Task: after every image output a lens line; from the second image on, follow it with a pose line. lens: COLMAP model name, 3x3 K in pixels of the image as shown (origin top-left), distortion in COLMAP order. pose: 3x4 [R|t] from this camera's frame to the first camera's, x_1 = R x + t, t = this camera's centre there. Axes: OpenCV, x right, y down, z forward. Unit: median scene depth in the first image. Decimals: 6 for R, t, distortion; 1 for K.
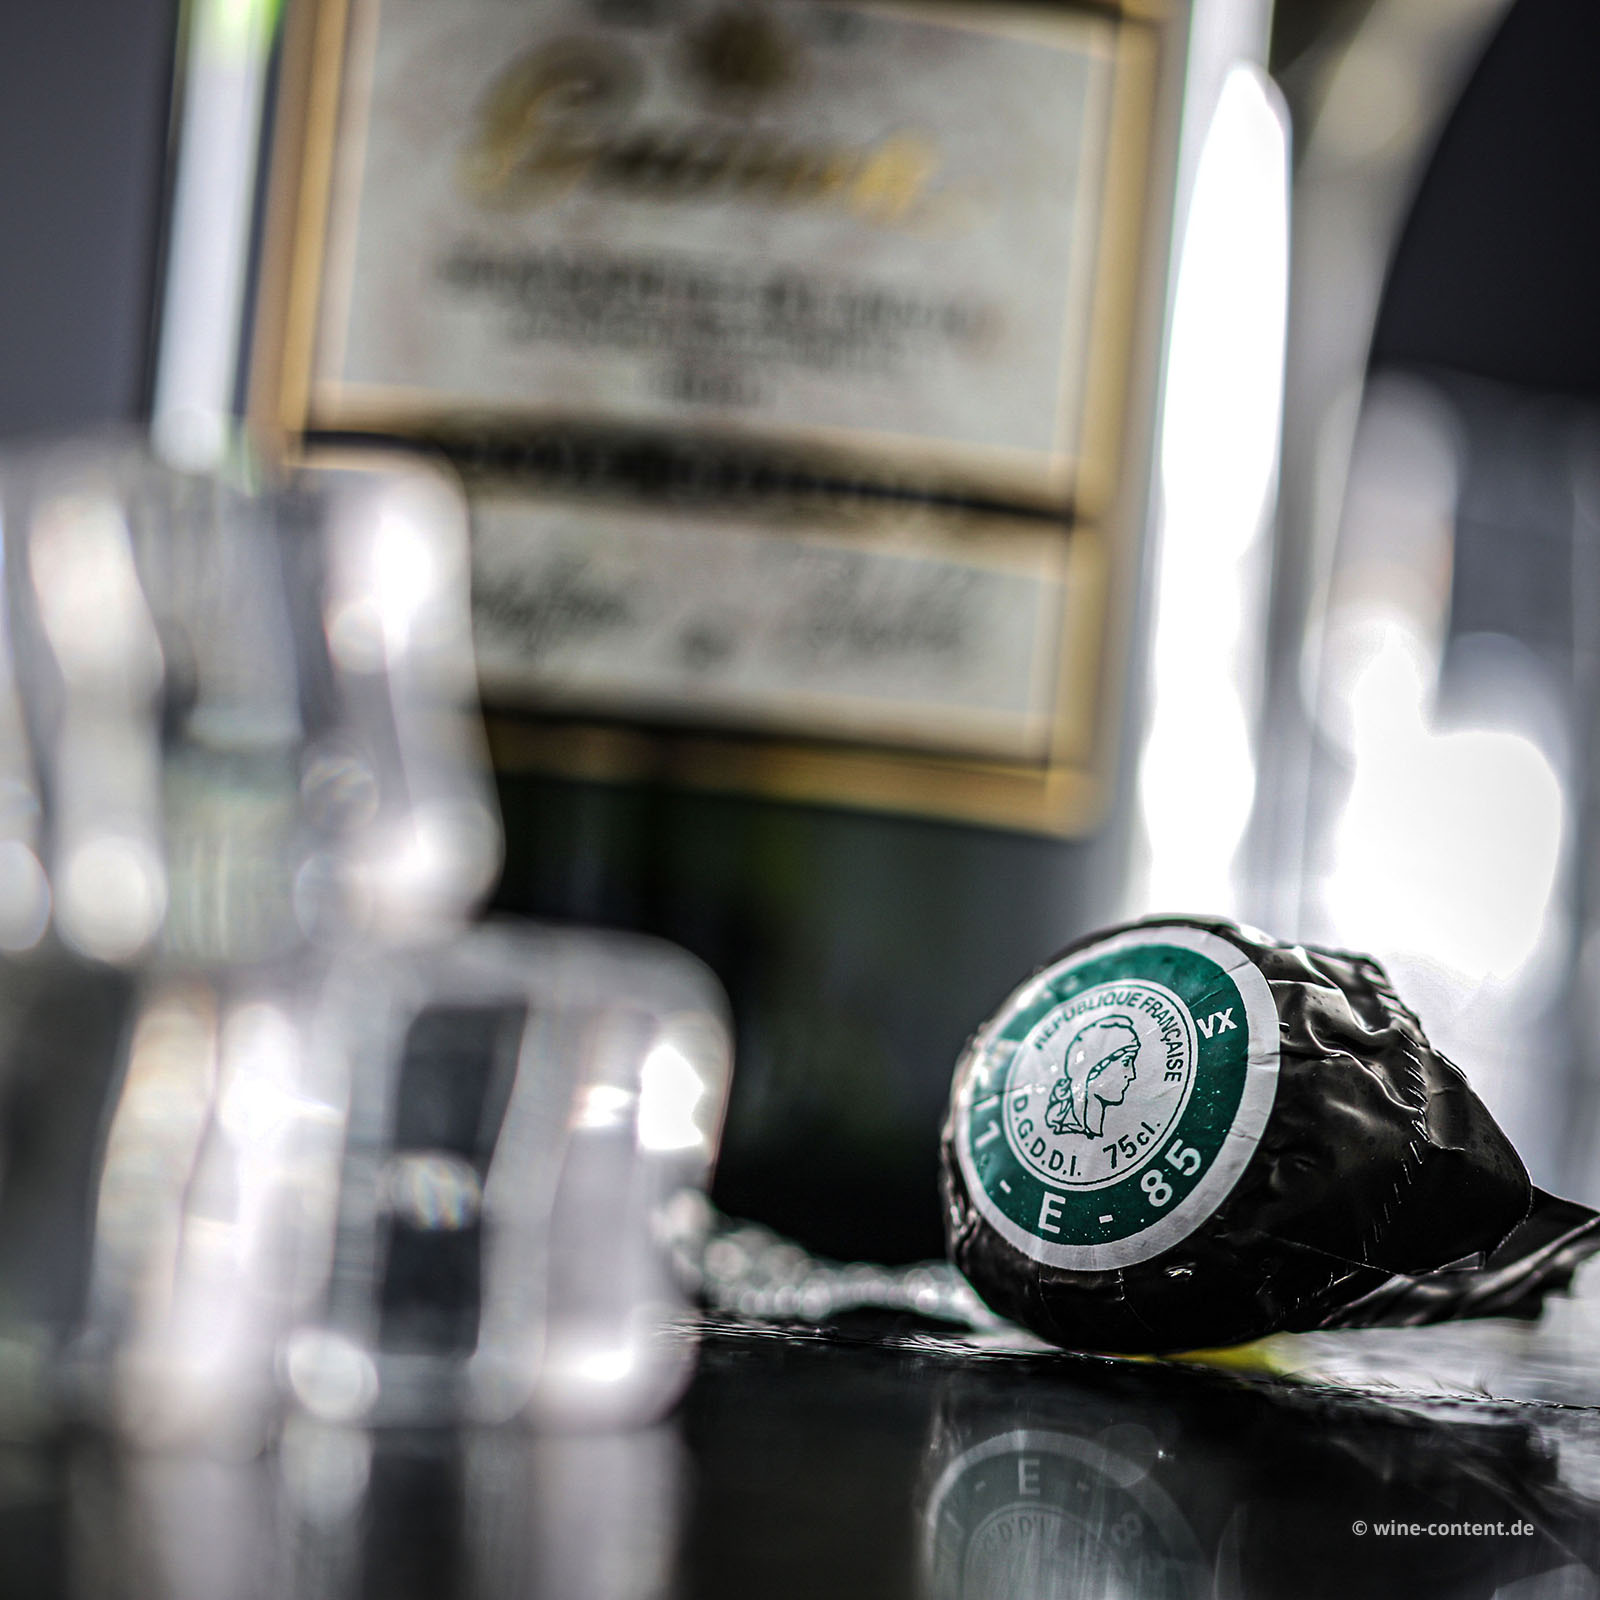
lens RADIAL K [[9472.0, 0, 800.0], [0, 9472.0, 800.0], [0, 0, 1]] dist [0.190572, -16.120380]
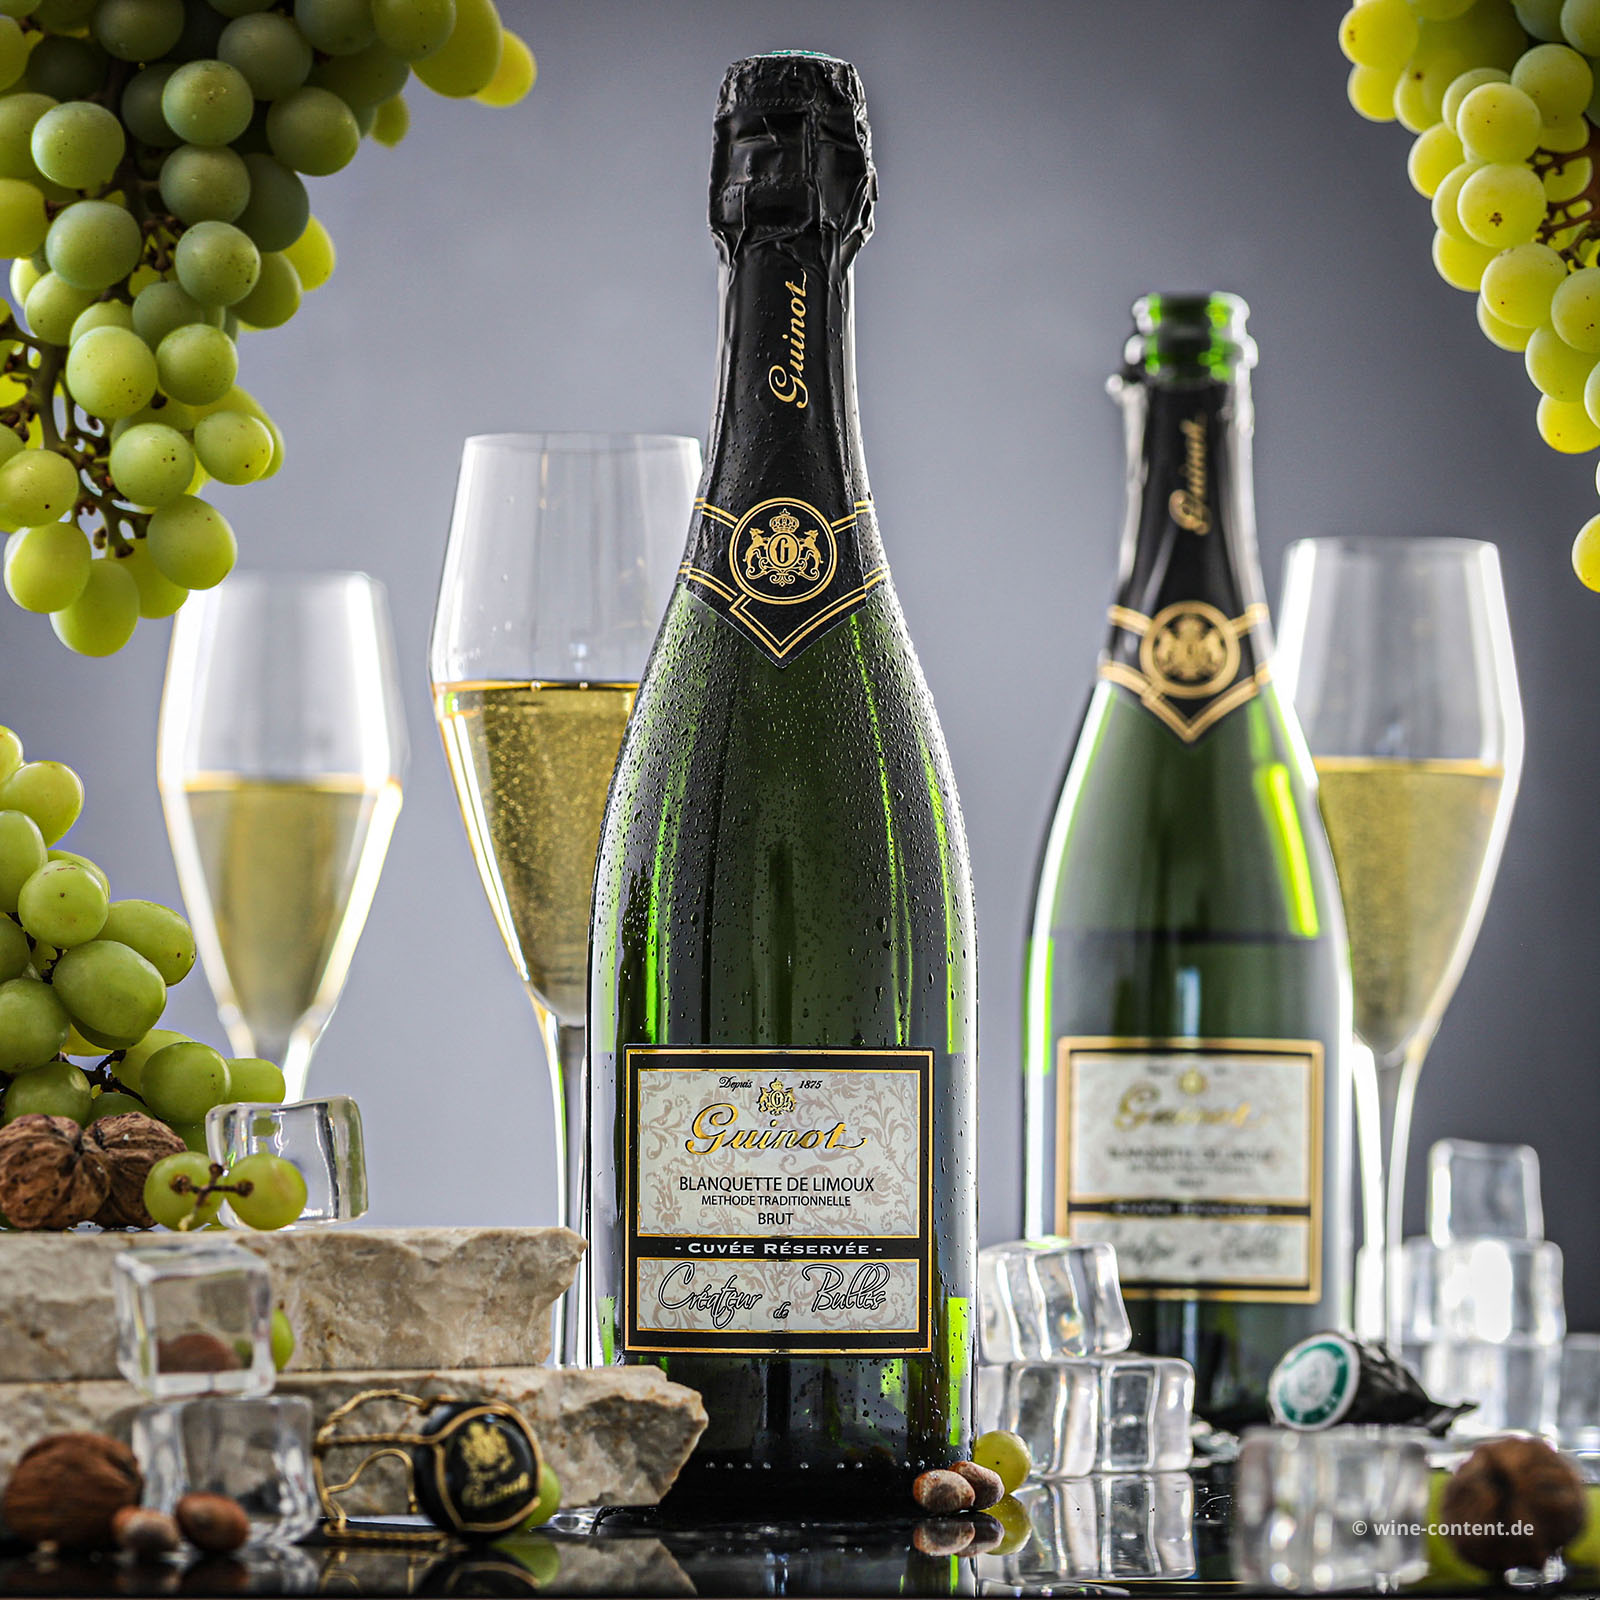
lens RADIAL K [[9472.0, 0, 800.0], [0, 9472.0, 800.0], [0, 0, 1]] dist [0.190572, -16.120380]
pose [[0.993651, -0.090890, -0.066313, 0.095828], [0.088110, 0.995151, -0.043713, -0.048698], [0.069964, 0.037592, 0.996841, -2.568842]]
